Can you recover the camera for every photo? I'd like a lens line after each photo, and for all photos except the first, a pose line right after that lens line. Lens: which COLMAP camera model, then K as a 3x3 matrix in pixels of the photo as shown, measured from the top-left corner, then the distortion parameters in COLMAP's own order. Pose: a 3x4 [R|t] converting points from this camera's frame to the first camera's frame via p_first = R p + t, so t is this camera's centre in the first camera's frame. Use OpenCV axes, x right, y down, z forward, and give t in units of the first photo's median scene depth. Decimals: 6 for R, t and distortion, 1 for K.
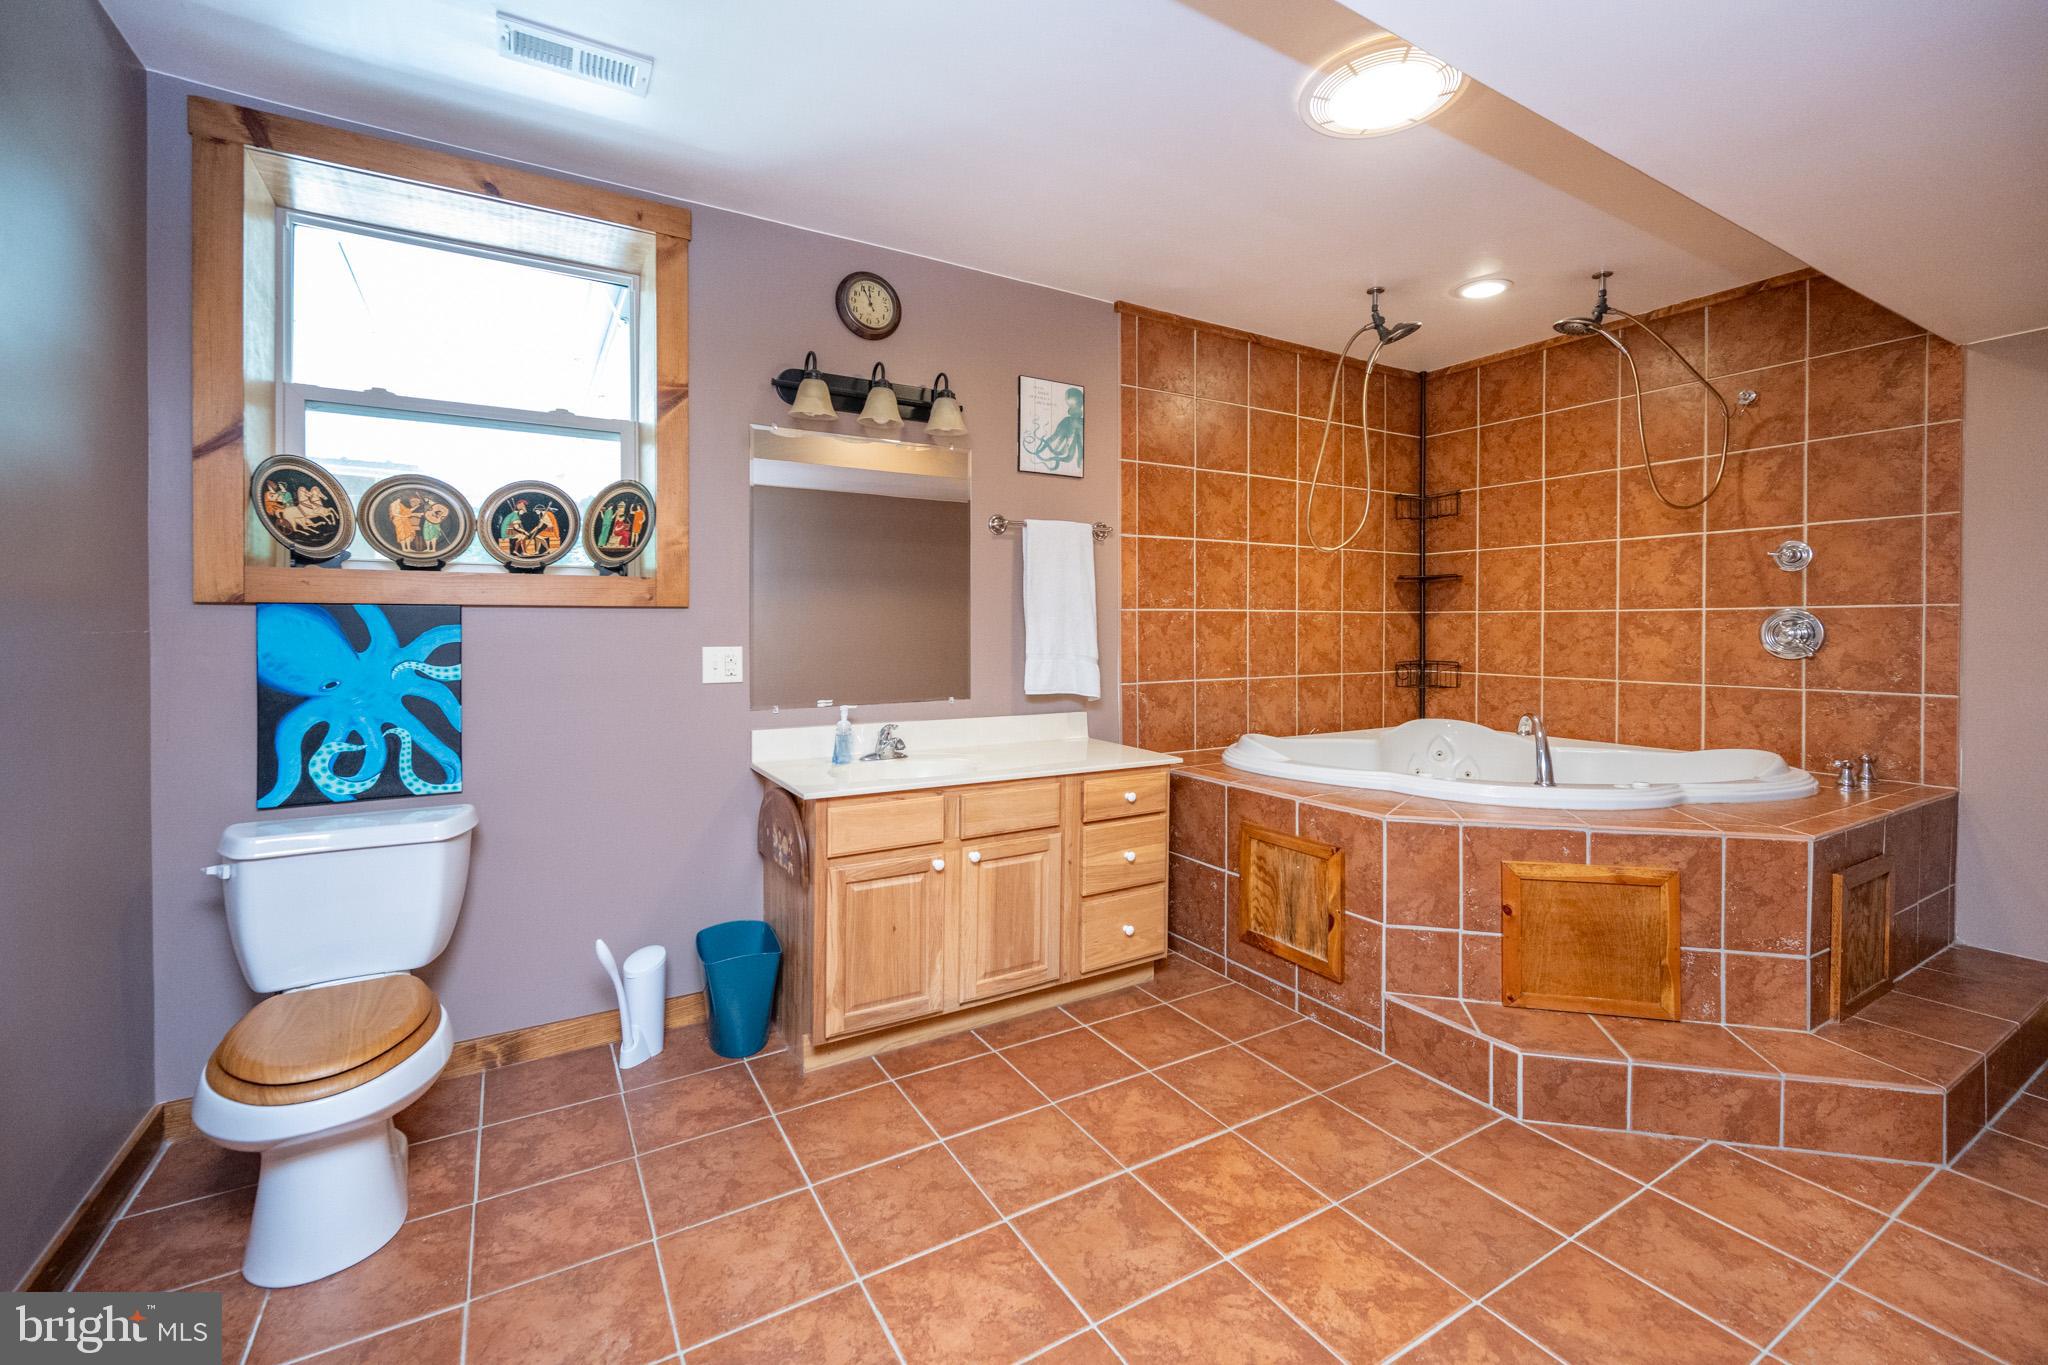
lens RADIAL K [[838.6, 0, 1023.1], [0, 838.6, 636.8], [0, 0, 1]] dist [-0.001299, -0.000669]
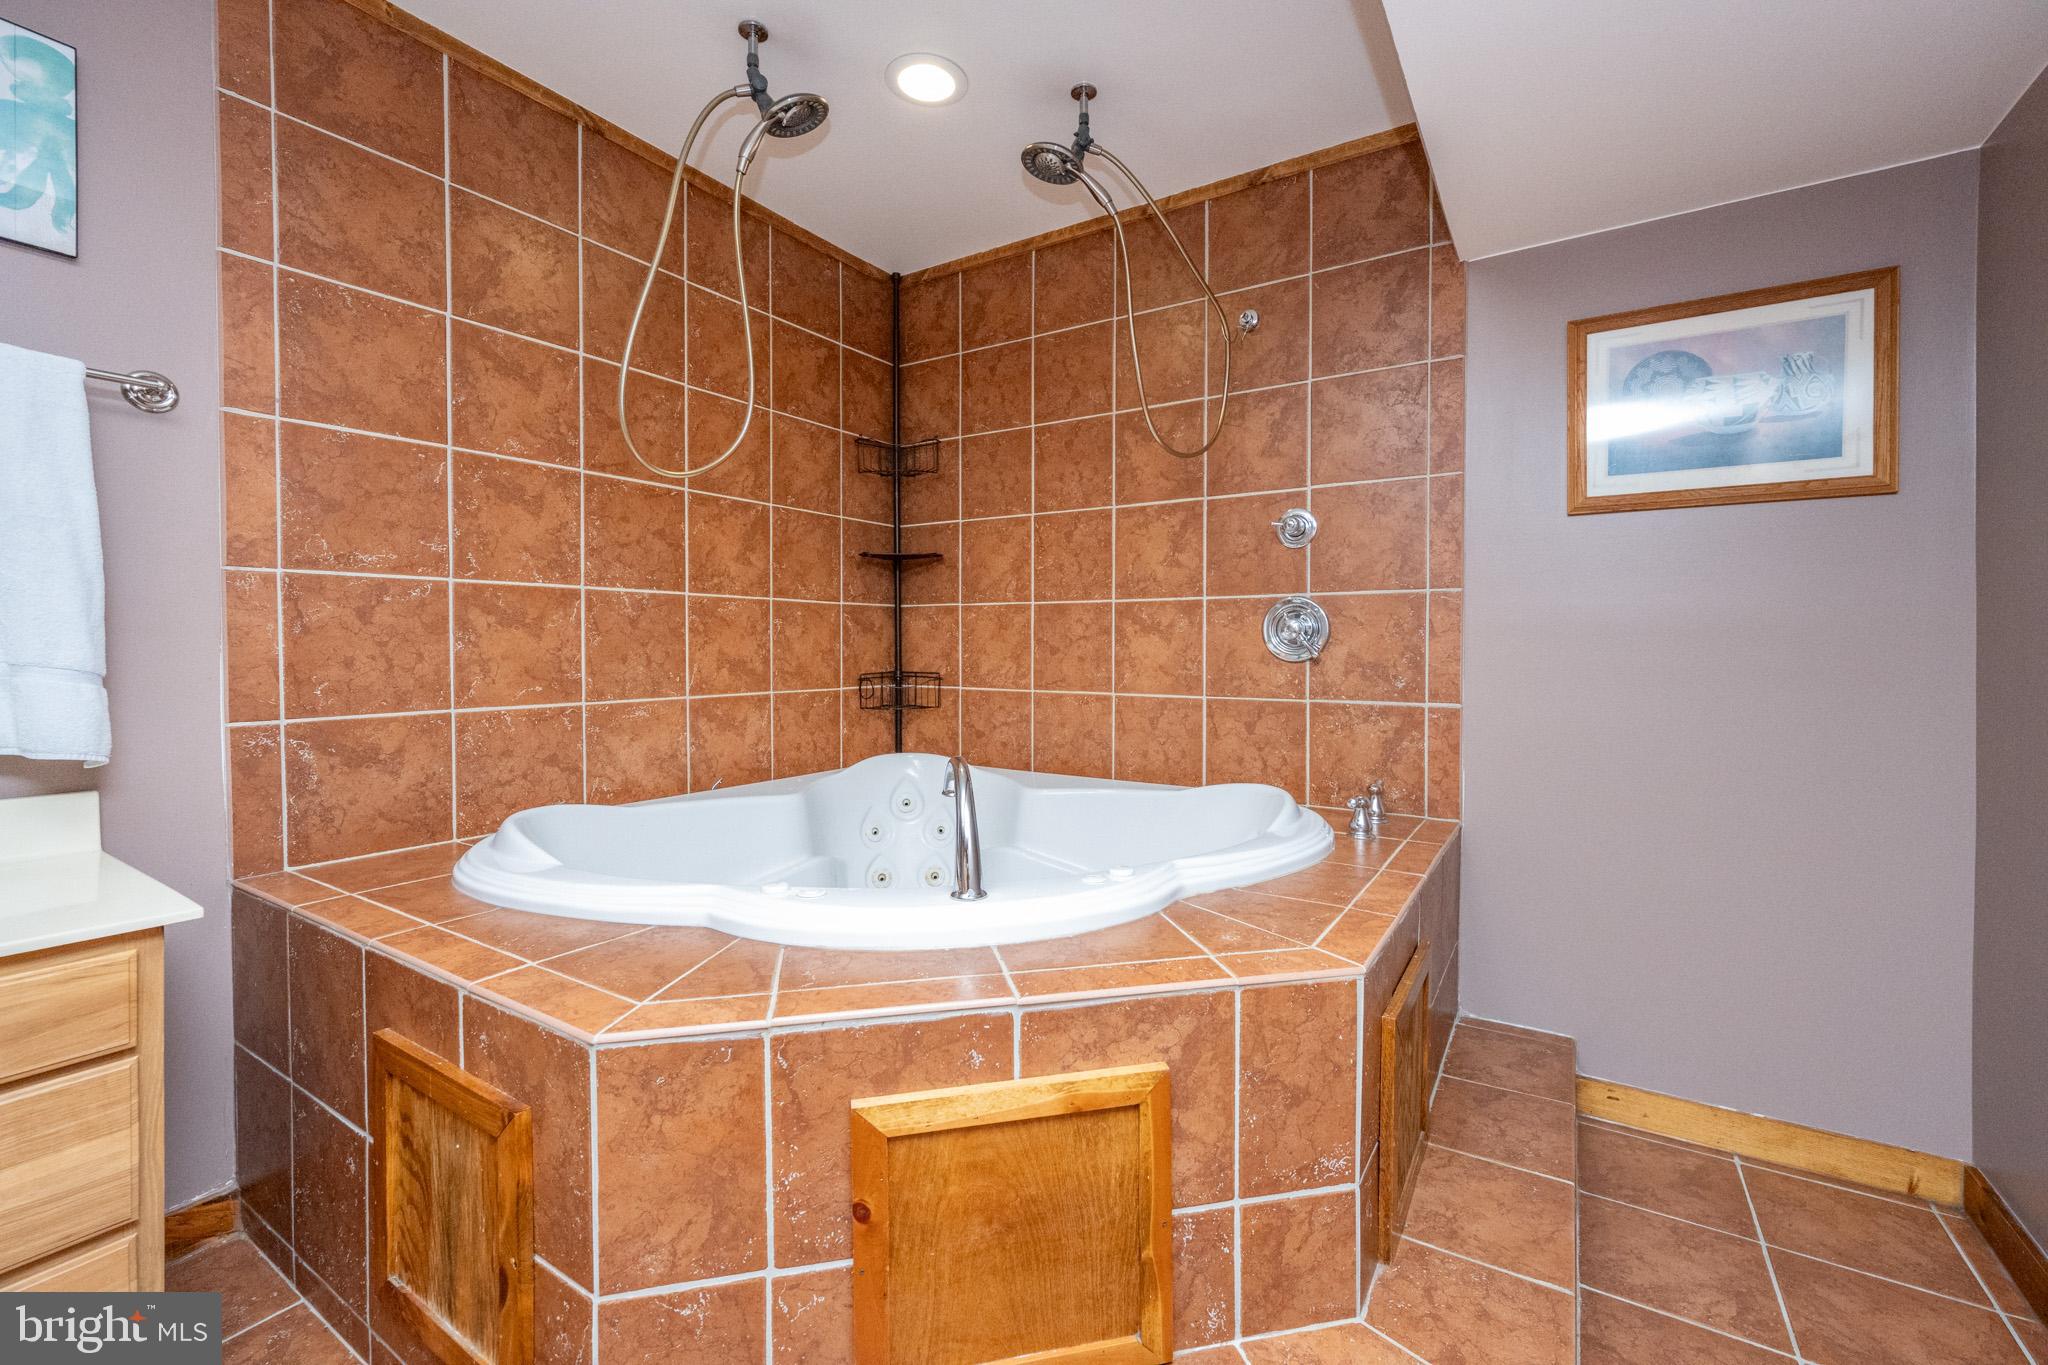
lens RADIAL K [[833.8, 0, 1019.6], [0, 833.8, 653.5], [0, 0, 1]] dist [-0.000118, -0.000110]
pose [[0.893456, -0.000797, 0.449149, 0.348786], [0.002236, 0.999994, -0.002672, 0.021104], [-0.449144, 0.003391, 0.893453, 0.431628]]
